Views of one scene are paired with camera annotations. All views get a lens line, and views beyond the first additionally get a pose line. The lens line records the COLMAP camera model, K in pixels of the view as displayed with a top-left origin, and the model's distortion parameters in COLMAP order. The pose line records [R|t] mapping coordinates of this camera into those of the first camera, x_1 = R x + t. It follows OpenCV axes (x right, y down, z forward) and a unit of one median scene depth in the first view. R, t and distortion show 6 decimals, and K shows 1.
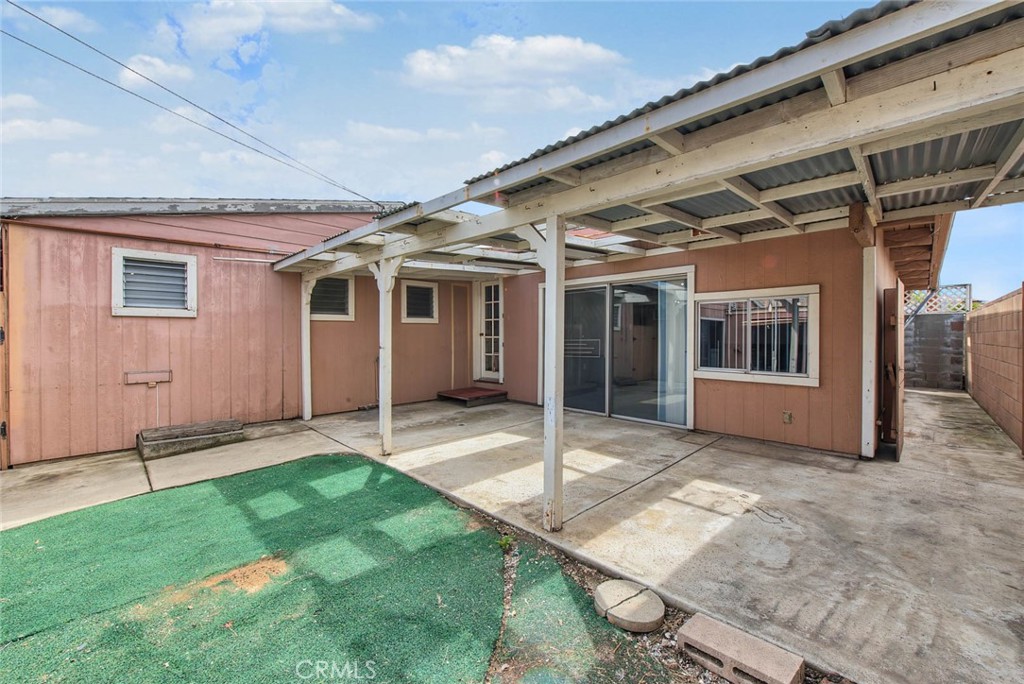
lens RADIAL K [[414.0, 0, 512.9], [0, 414.0, 340.8], [0, 0, 1]] dist [-0.002682, -0.000780]
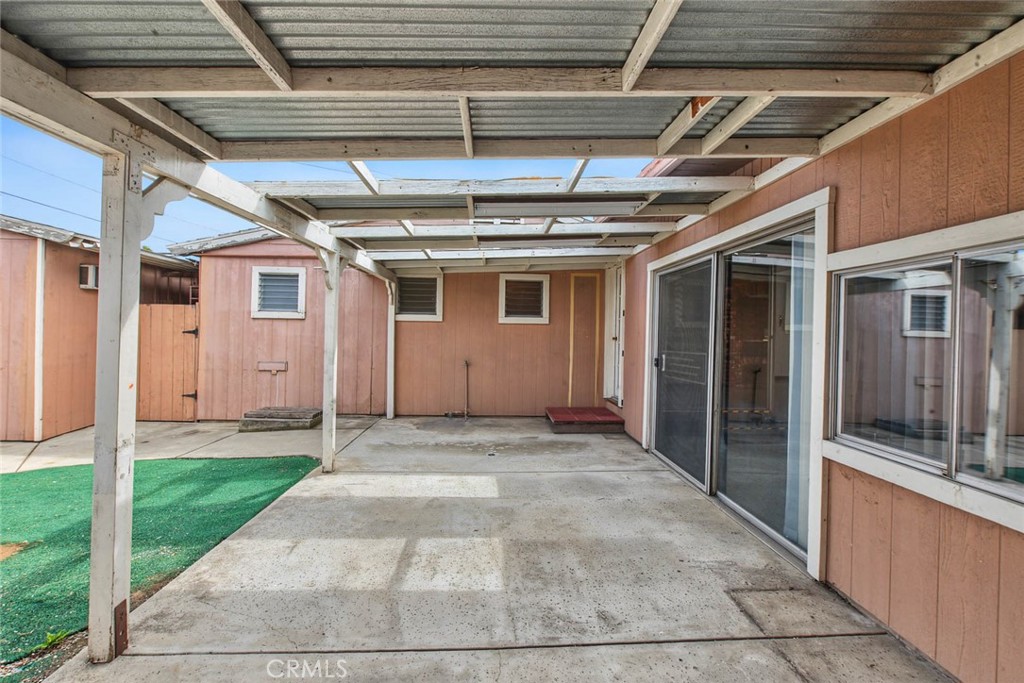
lens RADIAL K [[431.1, 0, 513.6], [0, 431.1, 332.5], [0, 0, 1]] dist [-0.002174, -0.000401]
pose [[0.738312, 0.016536, -0.674257, 0.511313], [-0.028940, 0.999555, -0.007176, -0.024926], [0.673839, 0.024811, 0.738462, 0.482121]]
